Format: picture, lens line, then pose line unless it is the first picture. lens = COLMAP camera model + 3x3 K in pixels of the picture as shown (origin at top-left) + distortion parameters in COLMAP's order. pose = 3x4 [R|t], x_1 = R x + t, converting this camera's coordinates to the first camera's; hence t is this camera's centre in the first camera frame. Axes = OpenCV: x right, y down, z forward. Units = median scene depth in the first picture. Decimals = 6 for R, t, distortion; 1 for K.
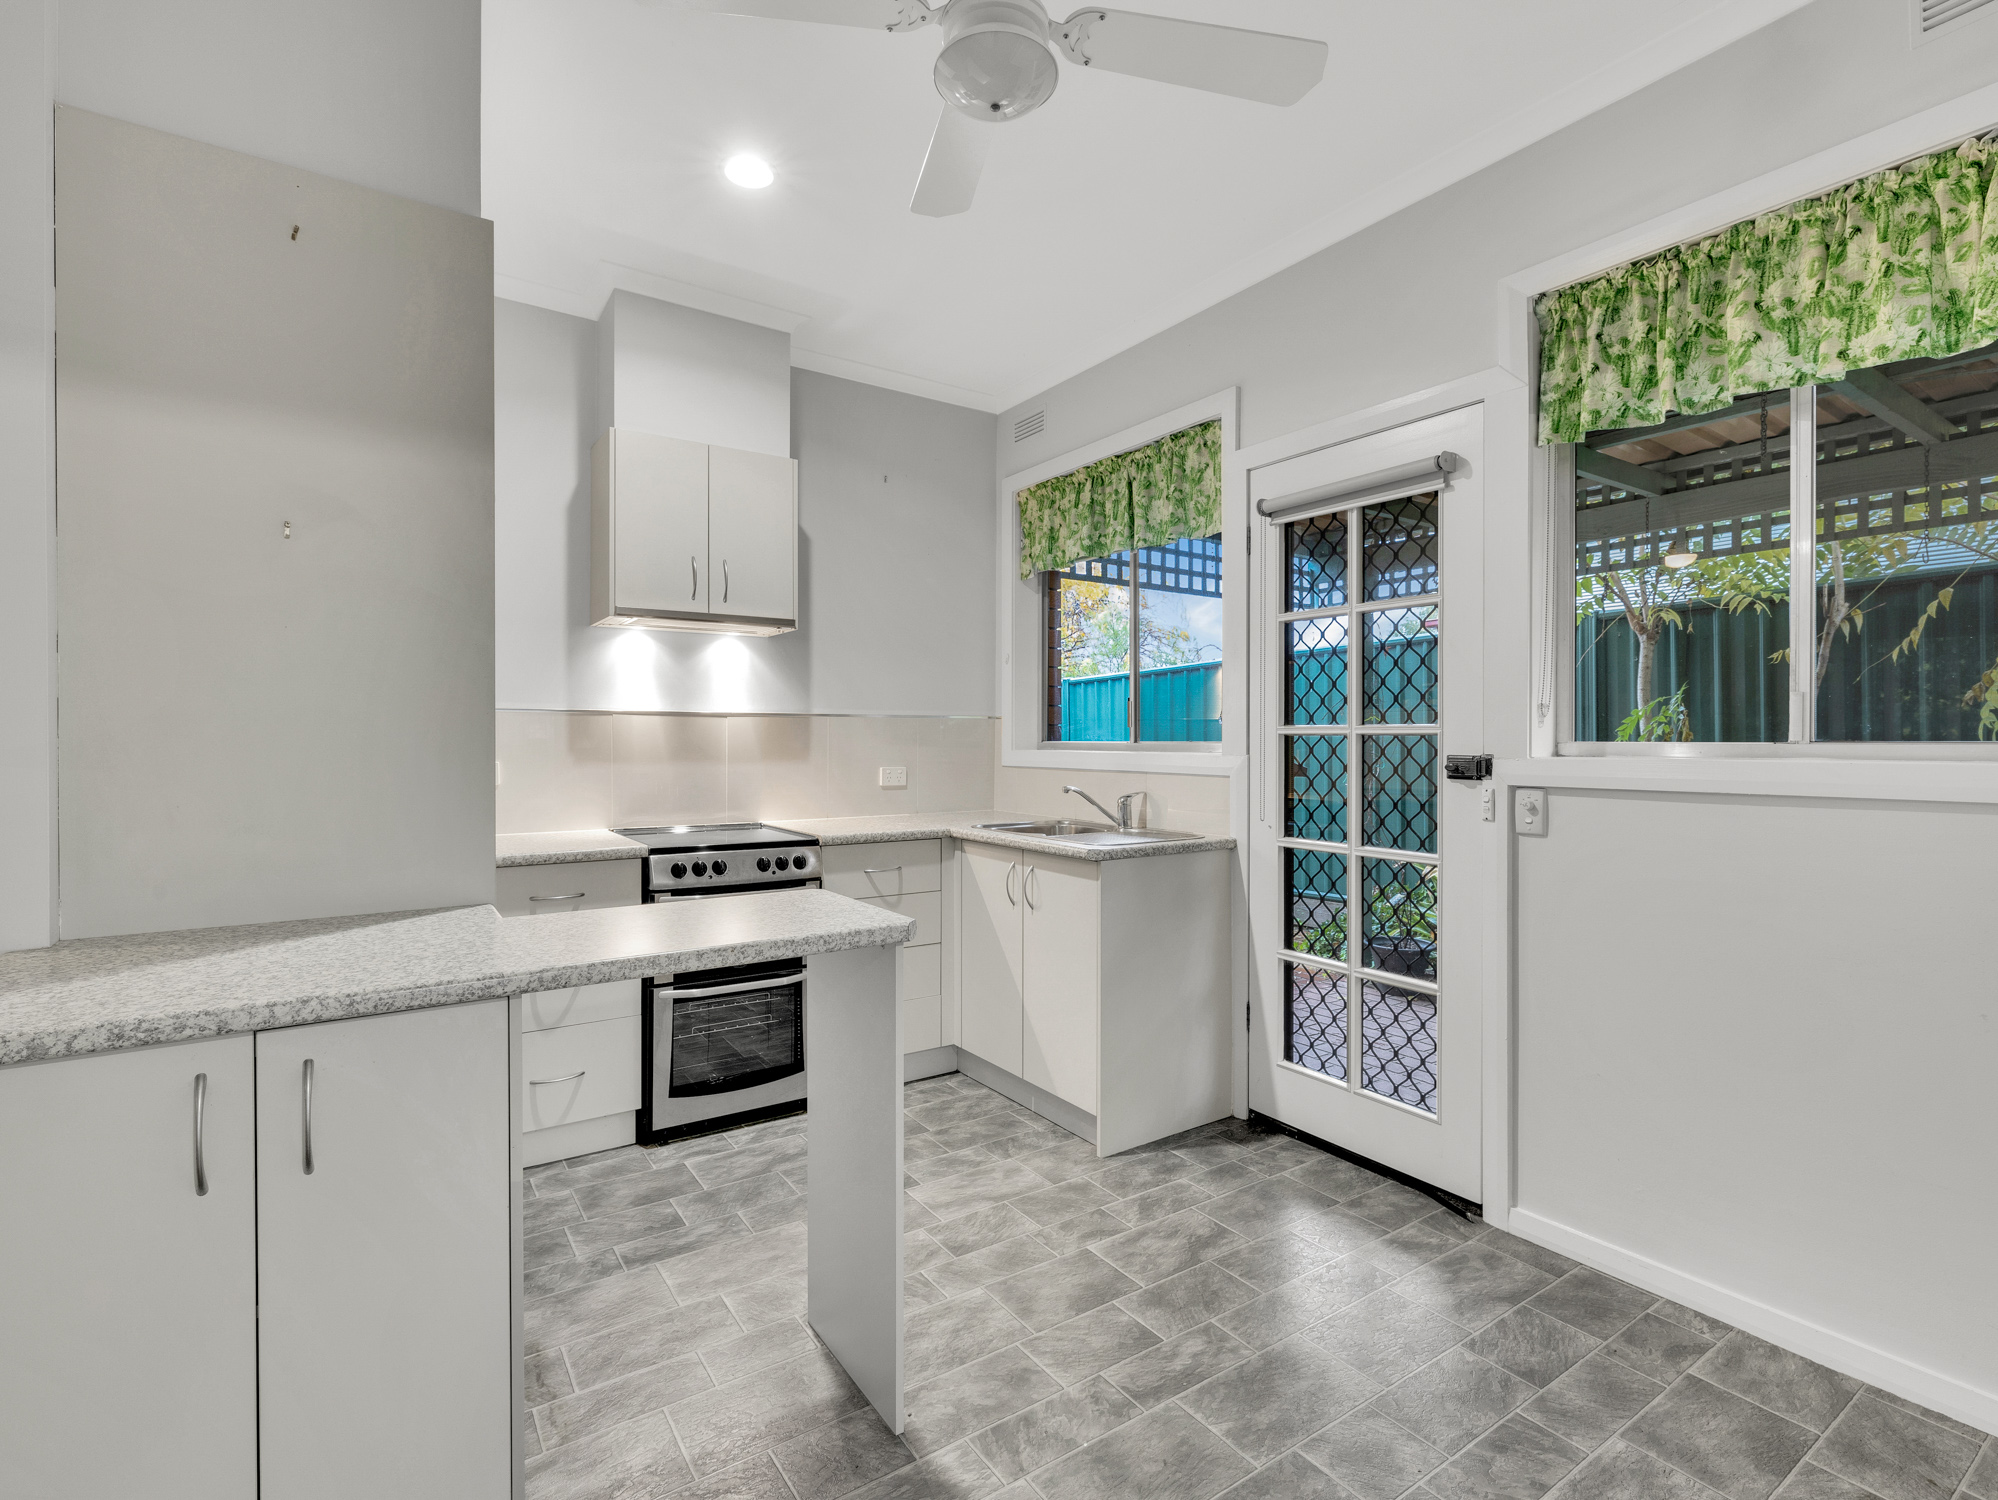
lens RADIAL K [[953.6, 0, 1006.7], [0, 953.6, 745.0], [0, 0, 1]] dist [0.005330, 0.000665]
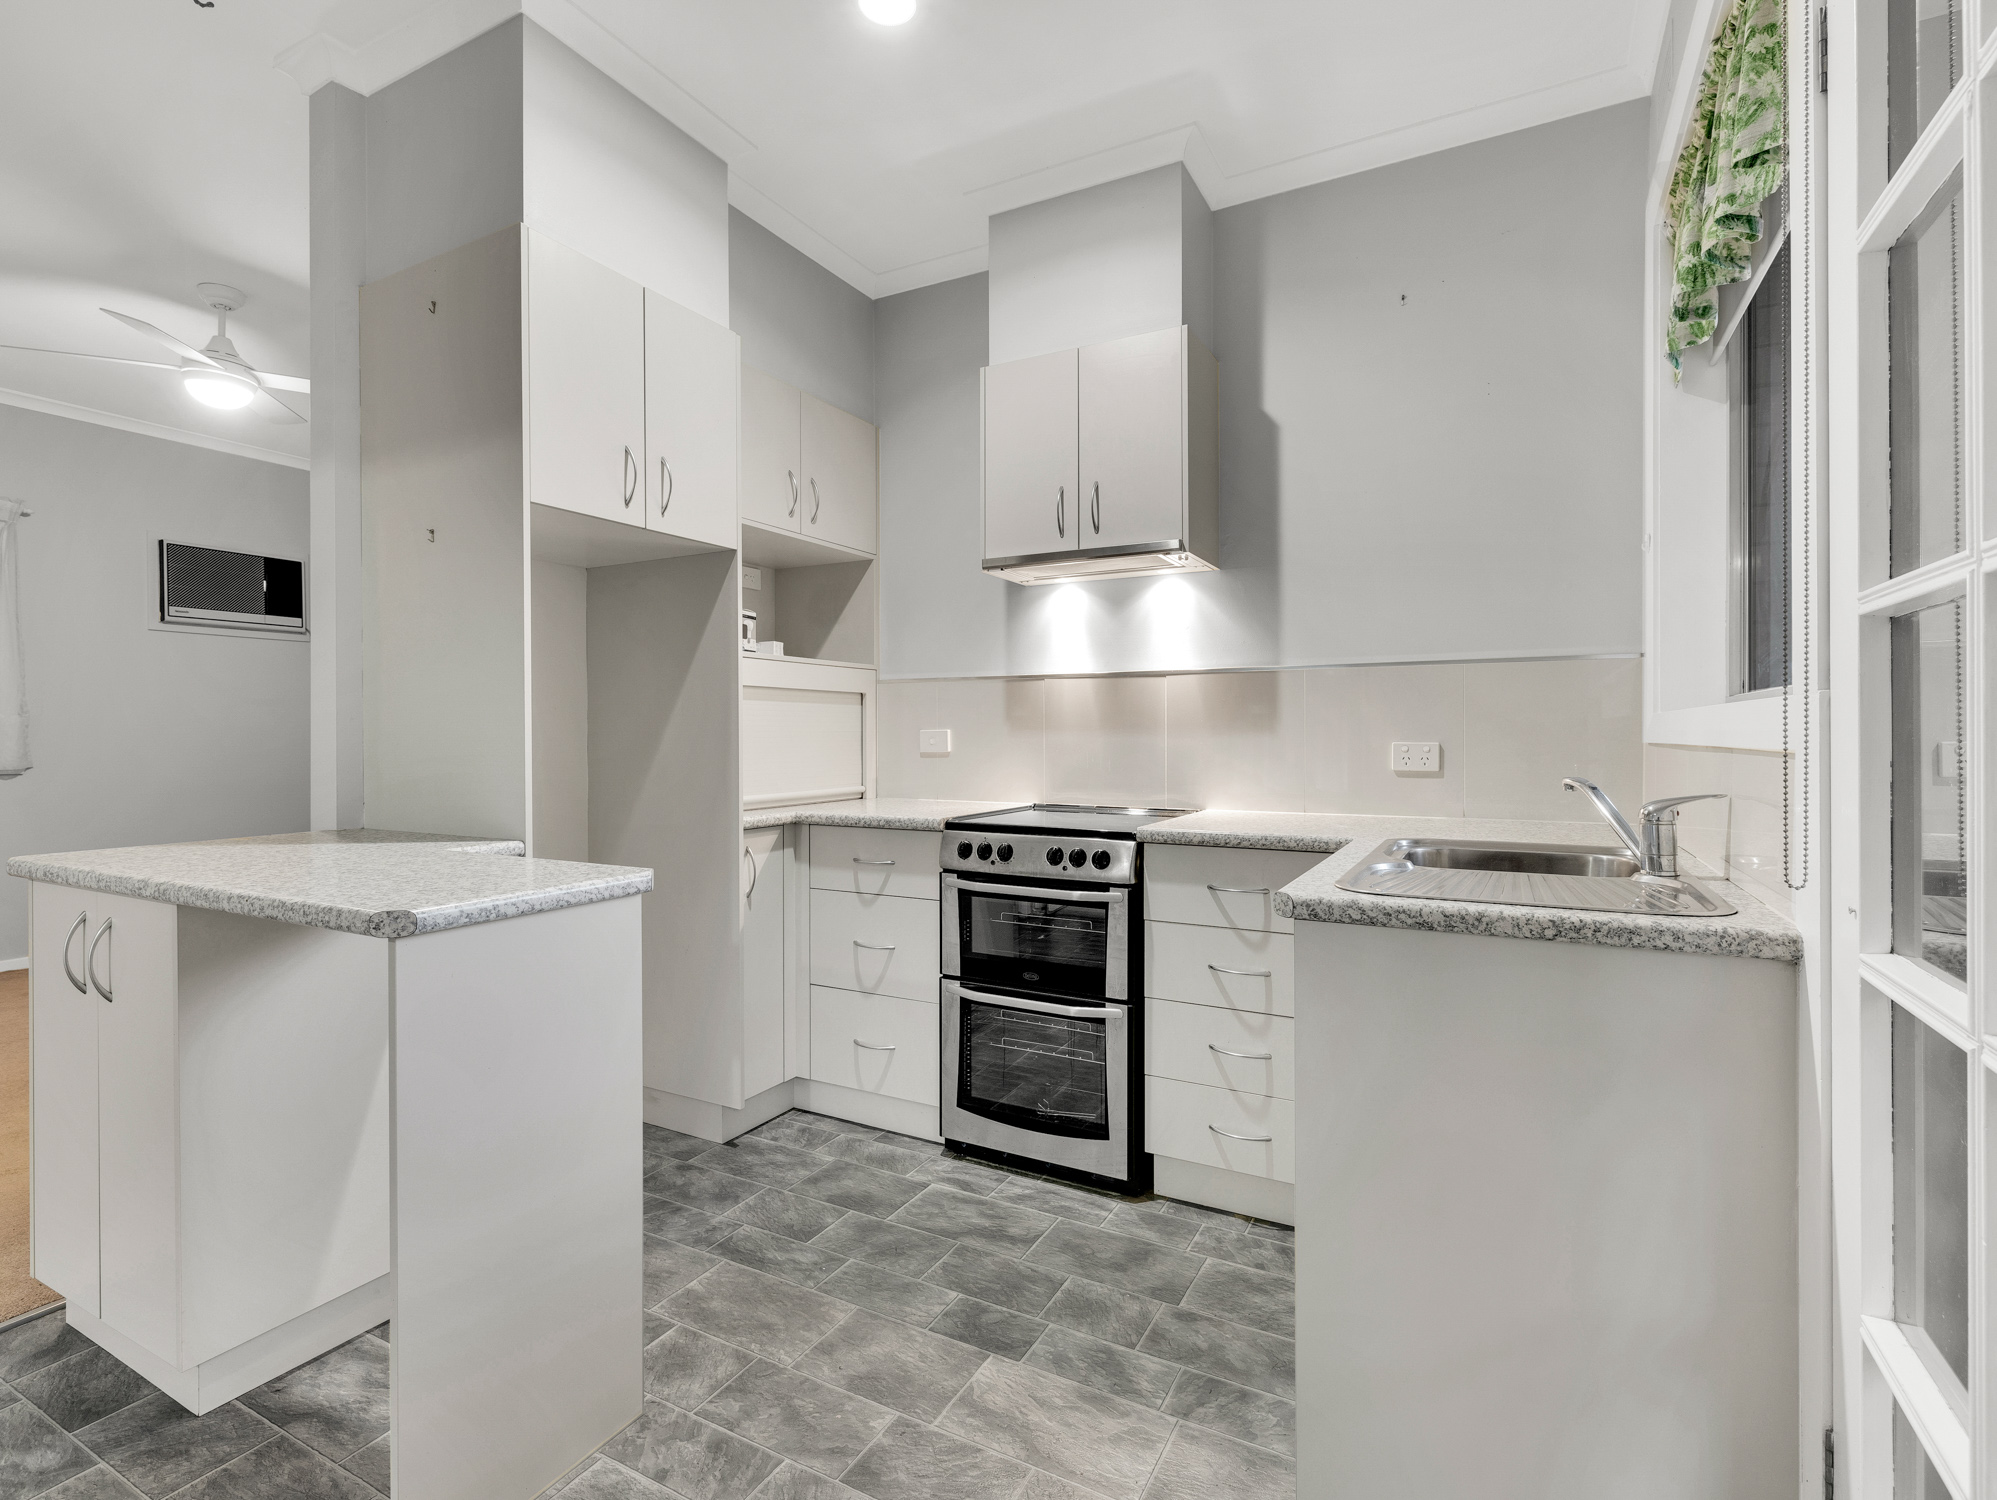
lens RADIAL K [[953.1, 0, 1001.9], [0, 953.1, 742.0], [0, 0, 1]] dist [0.005330, 0.000665]
pose [[0.462023, 0.002454, -0.886864, 0.433151], [-0.002073, 0.999996, 0.001687, 0.030847], [0.886865, 0.001058, 0.462027, 0.614486]]
